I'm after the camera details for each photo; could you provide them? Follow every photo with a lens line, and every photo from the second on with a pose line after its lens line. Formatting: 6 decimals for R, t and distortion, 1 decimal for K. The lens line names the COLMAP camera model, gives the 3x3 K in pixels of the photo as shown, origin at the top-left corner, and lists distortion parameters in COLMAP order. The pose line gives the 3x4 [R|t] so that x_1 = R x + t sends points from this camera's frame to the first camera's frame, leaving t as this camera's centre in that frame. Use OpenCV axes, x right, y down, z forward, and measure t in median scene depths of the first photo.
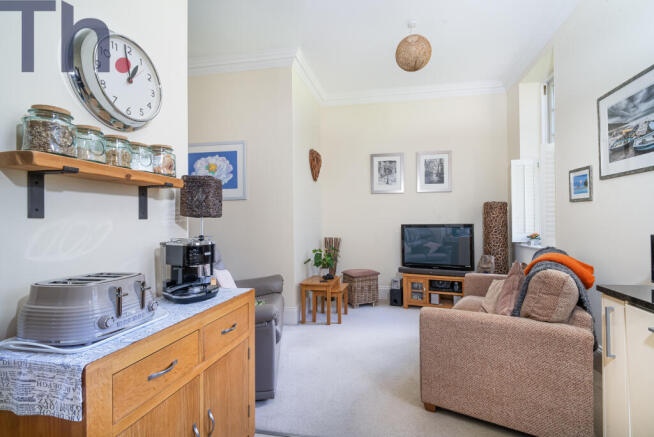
lens RADIAL K [[310.0, 0, 356.9], [0, 310.0, 216.5], [0, 0, 1]] dist [0.001698, -0.002835]
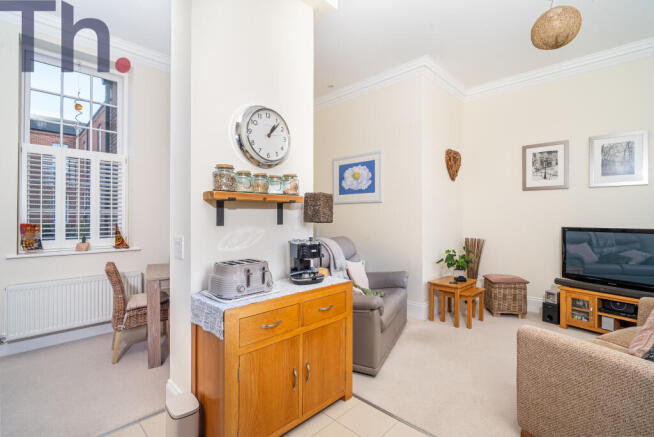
lens RADIAL K [[310.0, 0, 340.3], [0, 310.0, 211.3], [0, 0, 1]] dist [0.001698, -0.002835]
pose [[0.832012, 0.003326, -0.554748, 0.147340], [-0.002504, 0.999994, 0.002240, -0.022976], [0.554752, -0.000475, 0.832015, -0.031115]]
